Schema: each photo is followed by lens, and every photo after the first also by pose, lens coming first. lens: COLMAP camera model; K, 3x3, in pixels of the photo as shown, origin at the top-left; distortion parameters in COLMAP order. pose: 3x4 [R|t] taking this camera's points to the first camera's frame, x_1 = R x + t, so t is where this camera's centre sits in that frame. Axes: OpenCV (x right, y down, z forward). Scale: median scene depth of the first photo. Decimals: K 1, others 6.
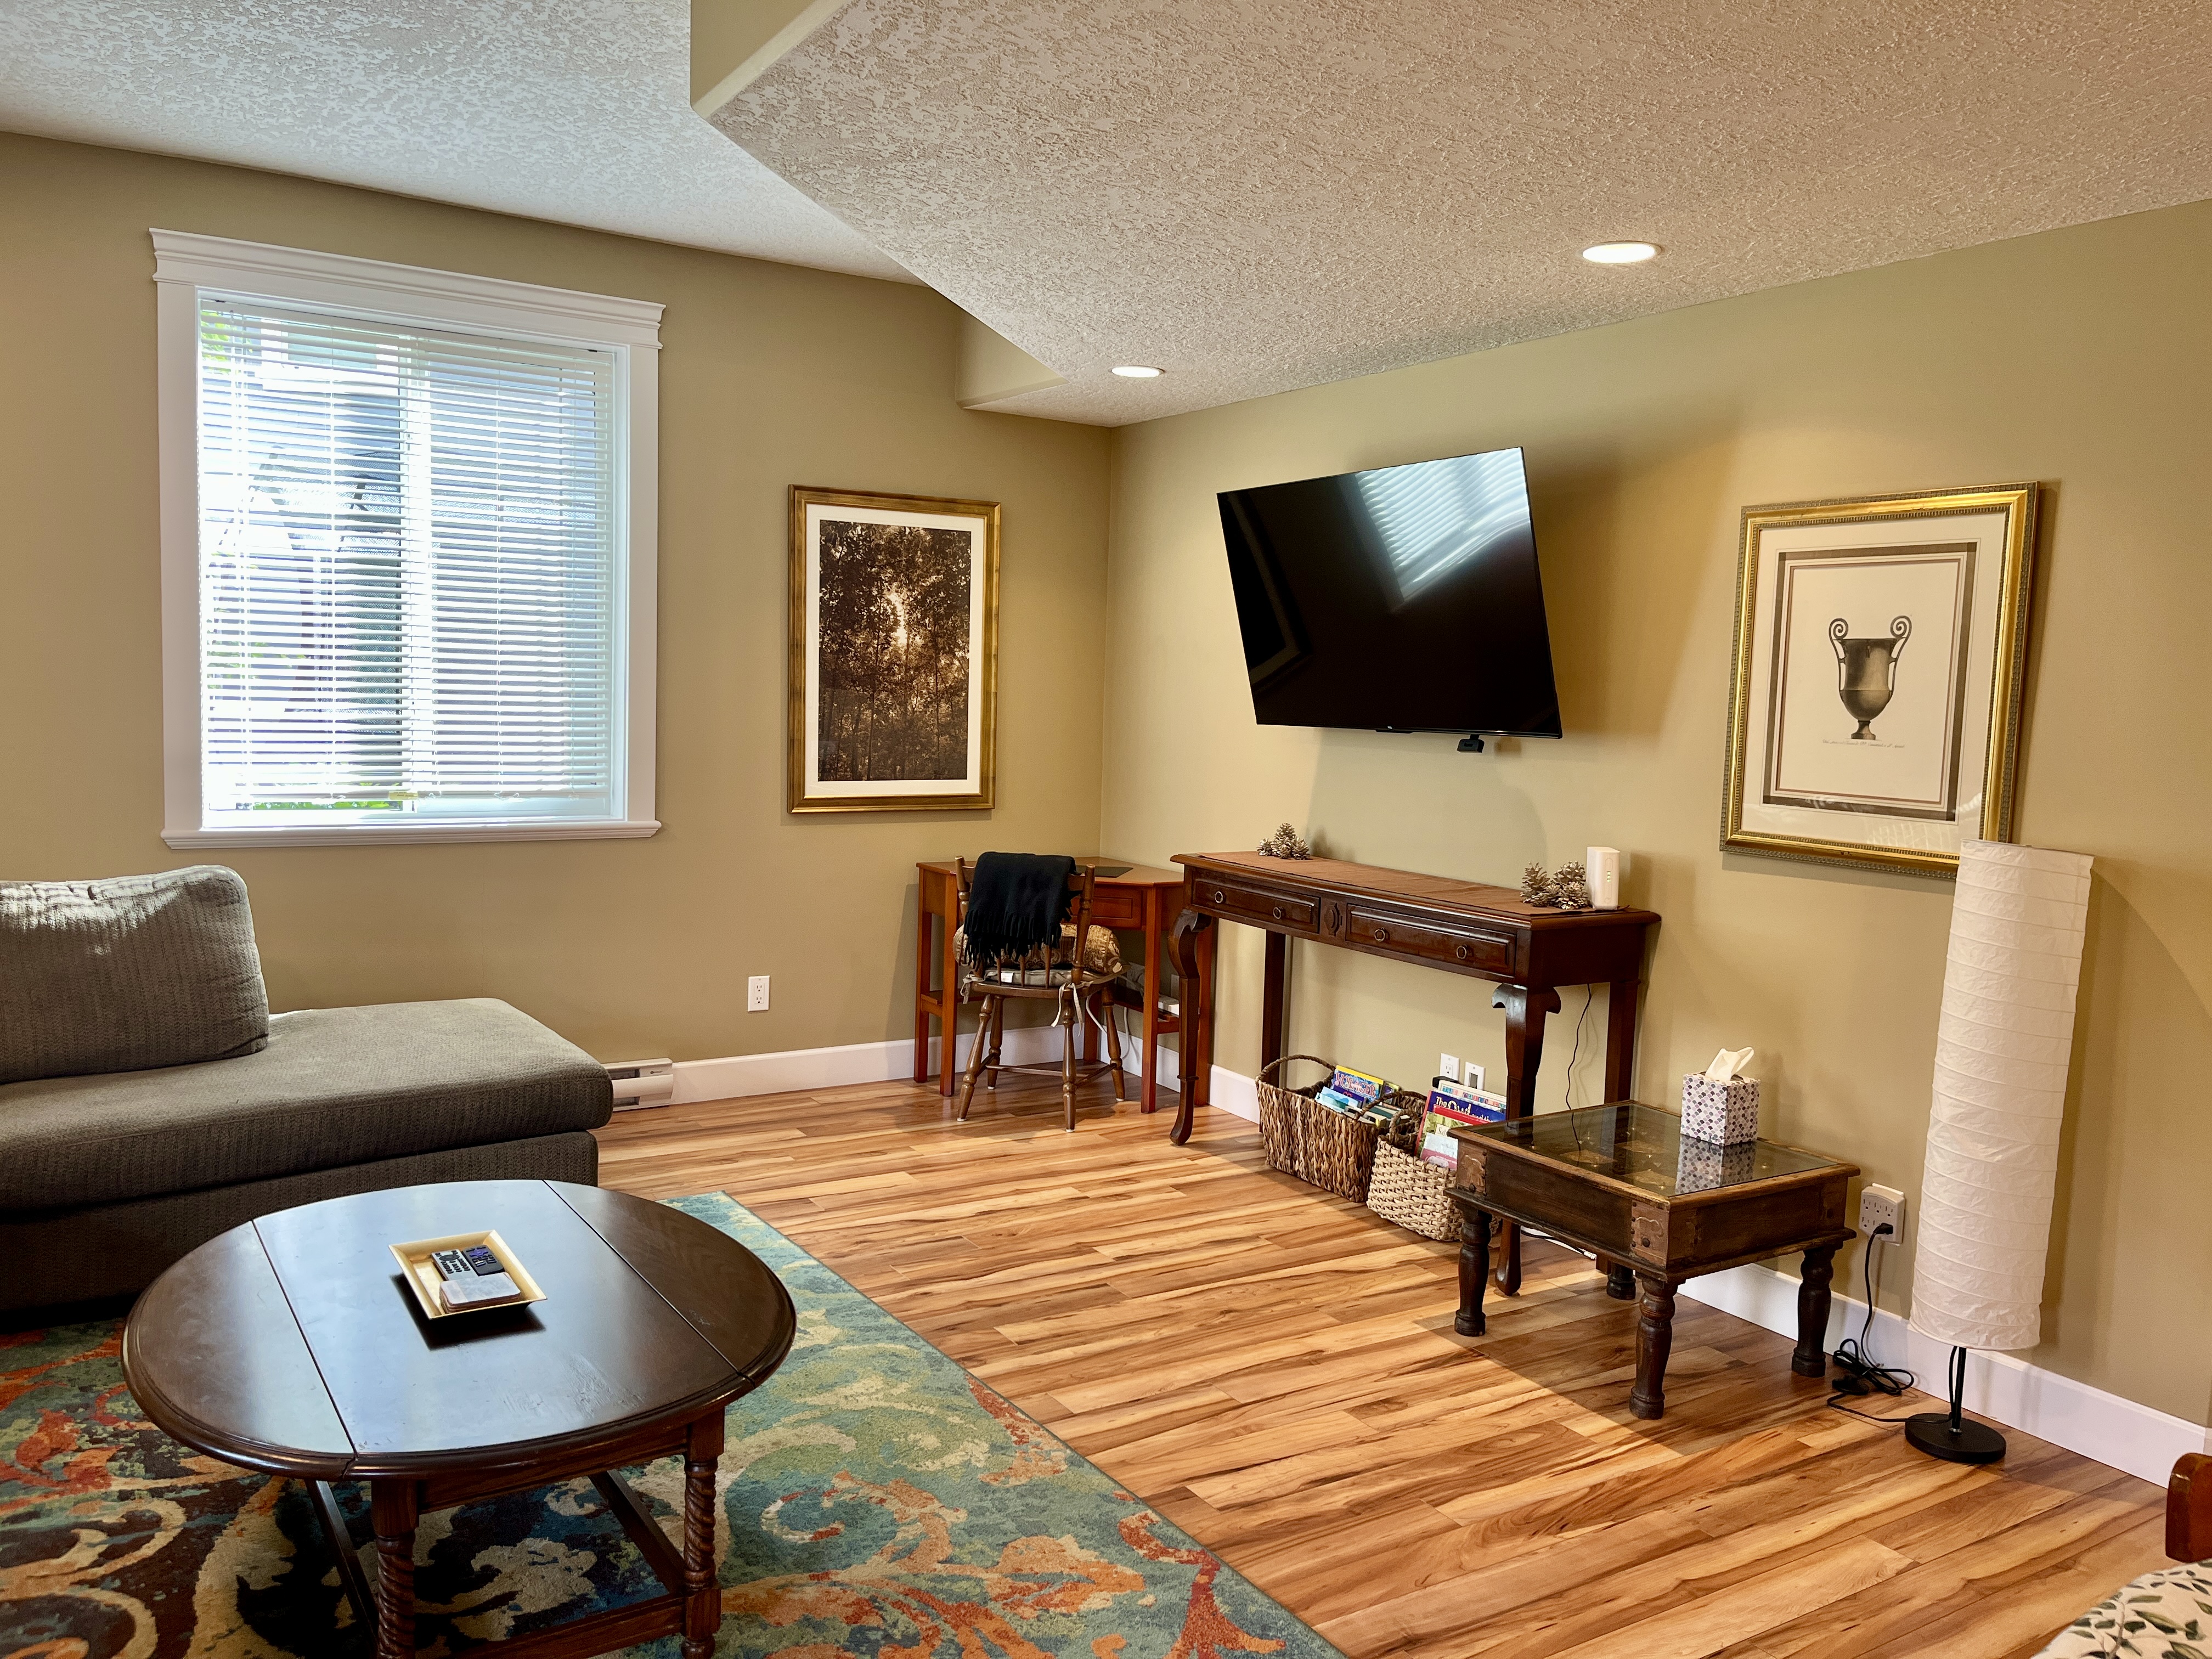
lens RADIAL K [[1676.1, 0, 1106.0], [0, 1676.1, 829.5], [0, 0, 1]] dist [0.081184, -0.118543]
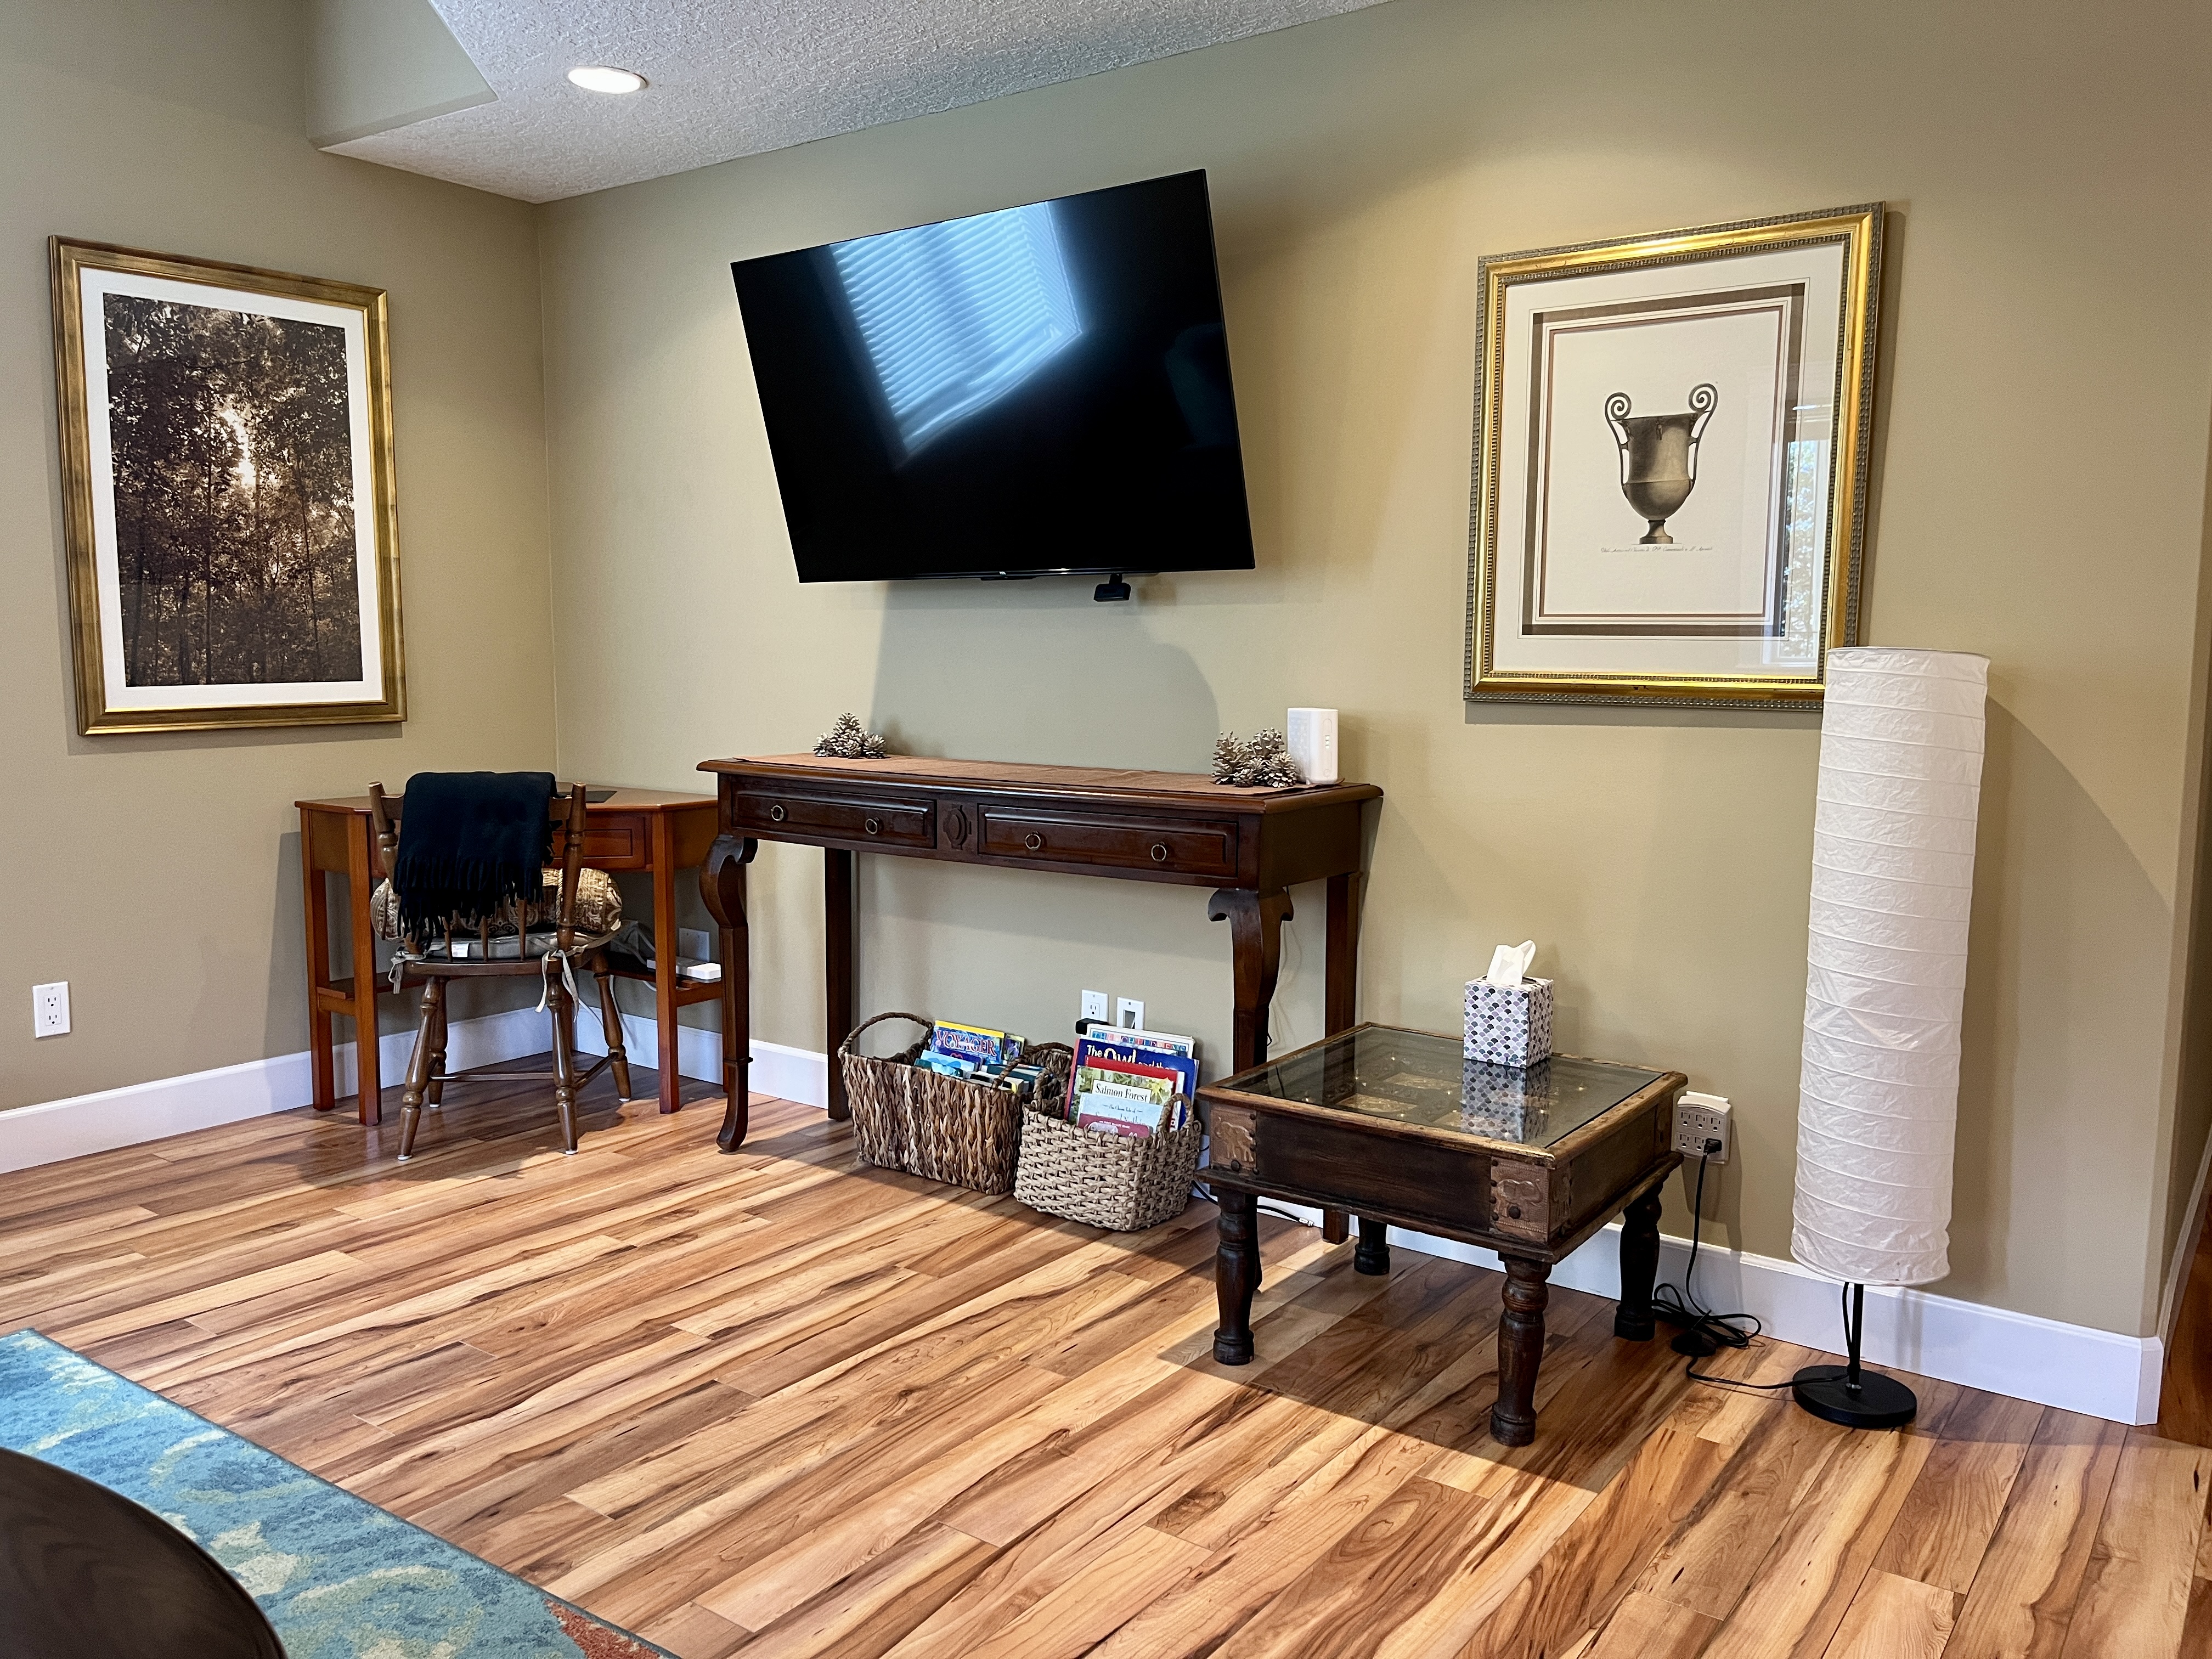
lens RADIAL K [[1676.1, 0, 1106.0], [0, 1676.1, 829.5], [0, 0, 1]] dist [0.081184, -0.118543]
pose [[0.927789, -0.066736, 0.367089, -0.080421], [0.055356, 0.997606, 0.041455, 0.028284], [-0.368976, -0.018141, 0.929262, 0.293163]]
